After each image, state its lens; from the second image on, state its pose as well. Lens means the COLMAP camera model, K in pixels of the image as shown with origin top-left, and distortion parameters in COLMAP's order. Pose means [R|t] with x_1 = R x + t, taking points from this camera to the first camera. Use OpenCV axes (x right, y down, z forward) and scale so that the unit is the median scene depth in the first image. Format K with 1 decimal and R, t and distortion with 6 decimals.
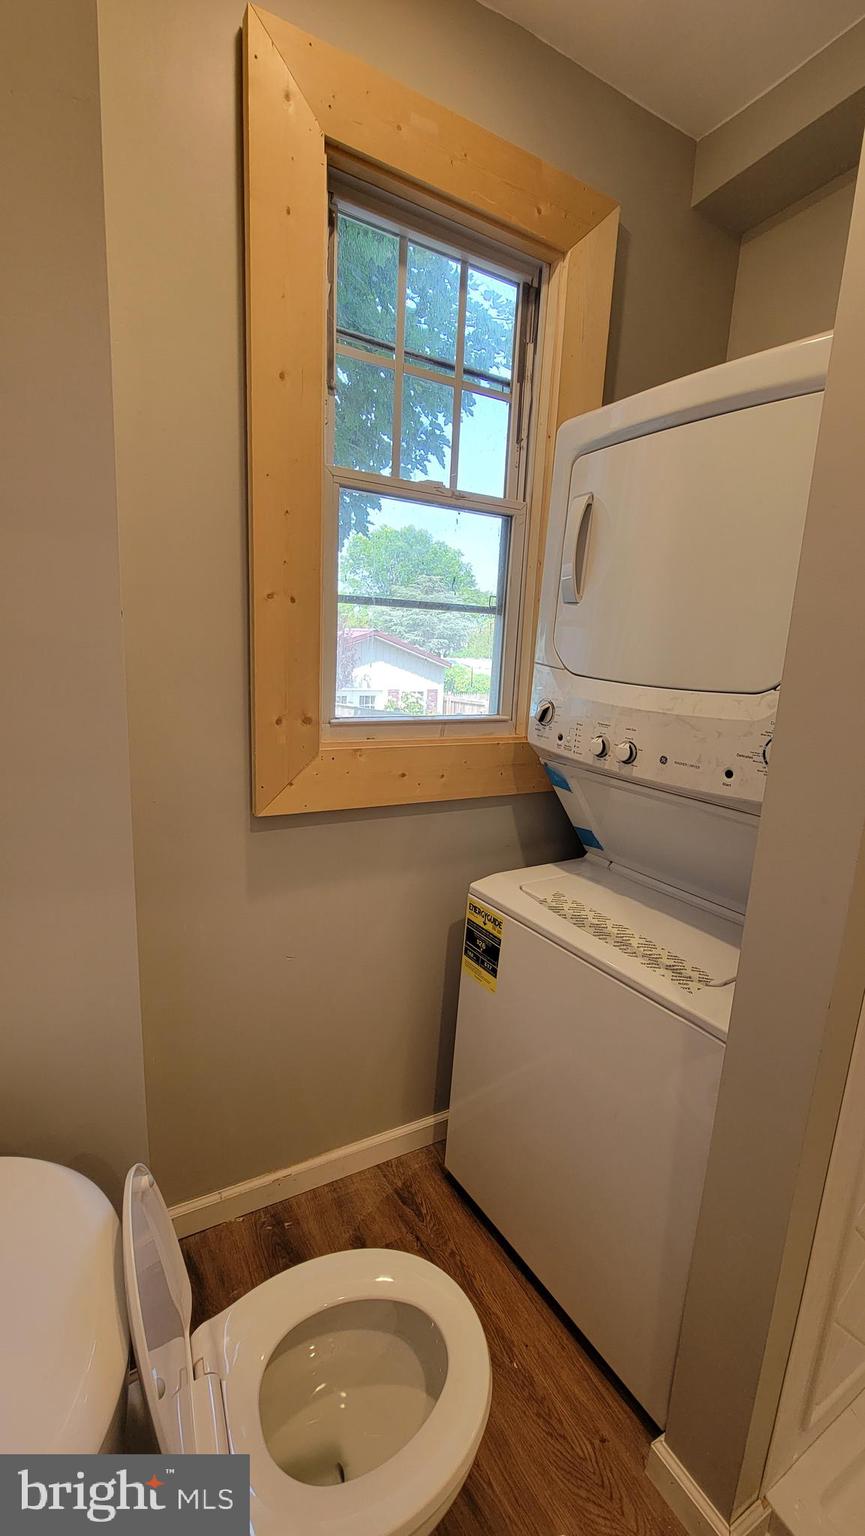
lens RADIAL K [[616.8, 0, 434.9], [0, 616.8, 767.9], [0, 0, 1]] dist [-0.010731, 0.000083]
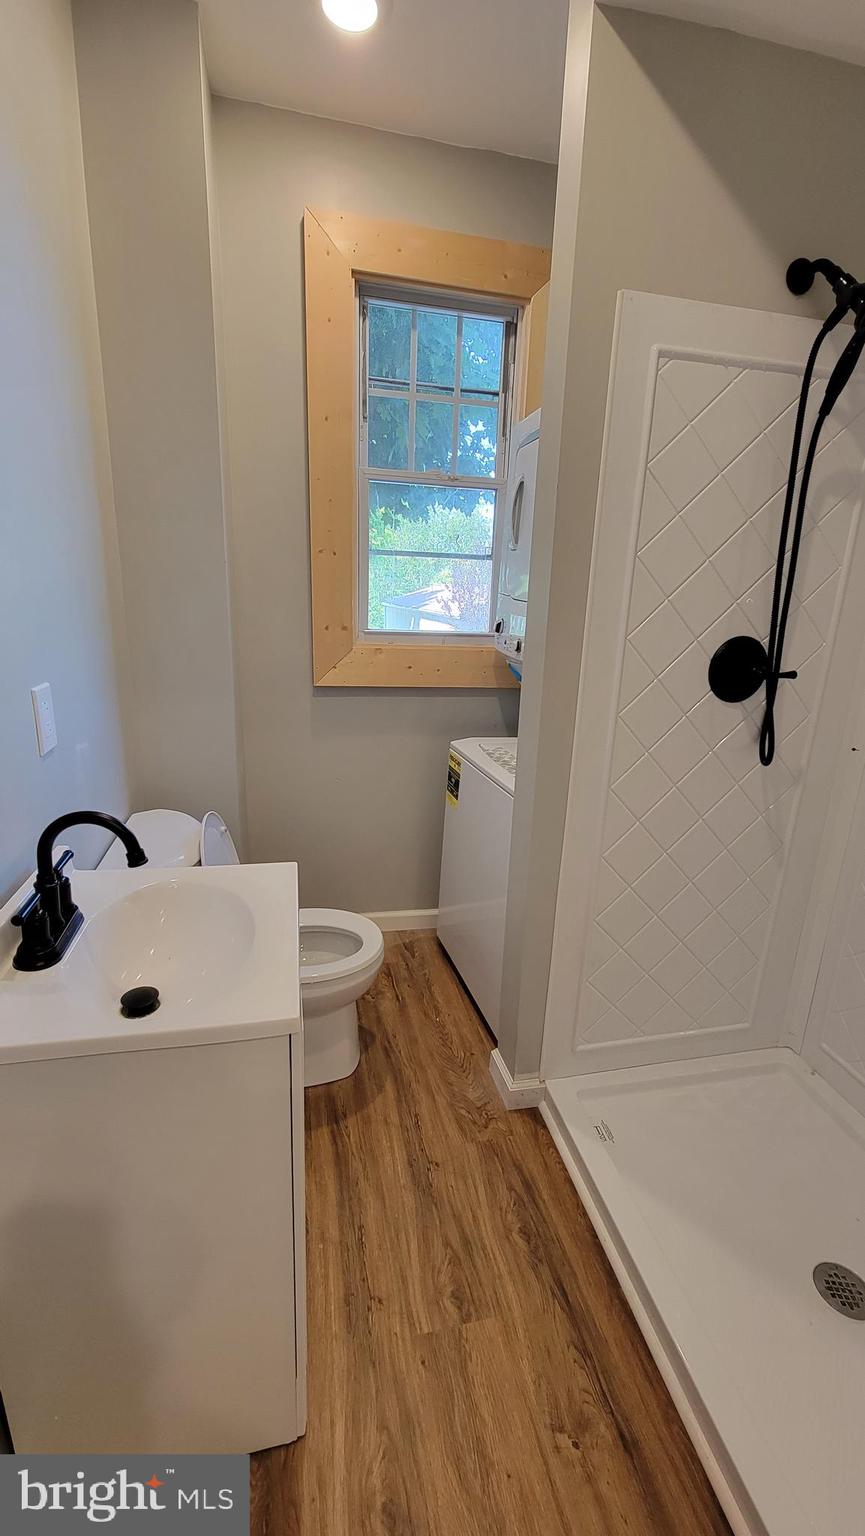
lens RADIAL K [[630.1, 0, 449.5], [0, 630.1, 764.8], [0, 0, 1]] dist [-0.001769, 0.000243]
pose [[0.961845, 0.069344, -0.264659, 0.497983], [-0.050271, 0.995671, 0.078180, 0.131417], [0.268935, -0.061893, 0.961168, -0.525383]]
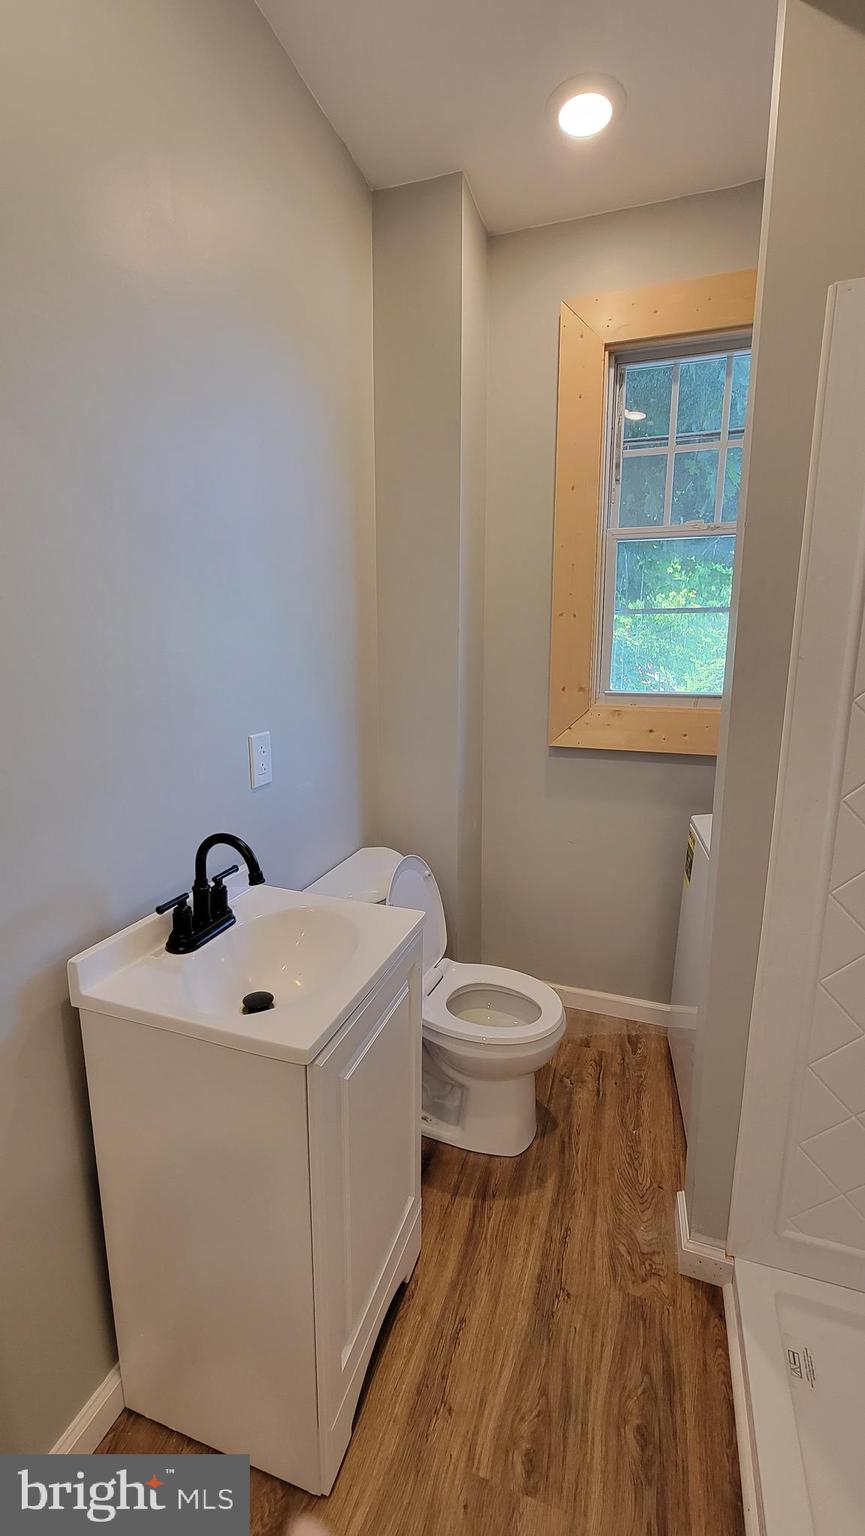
lens RADIAL K [[637.6, 0, 445.8], [0, 637.6, 763.8], [0, 0, 1]] dist [0.000327, -0.000704]
pose [[0.672622, 0.096319, -0.733691, 0.748777], [-0.113695, 0.993171, 0.026153, 0.106953], [0.731200, 0.065826, 0.678980, -0.359313]]
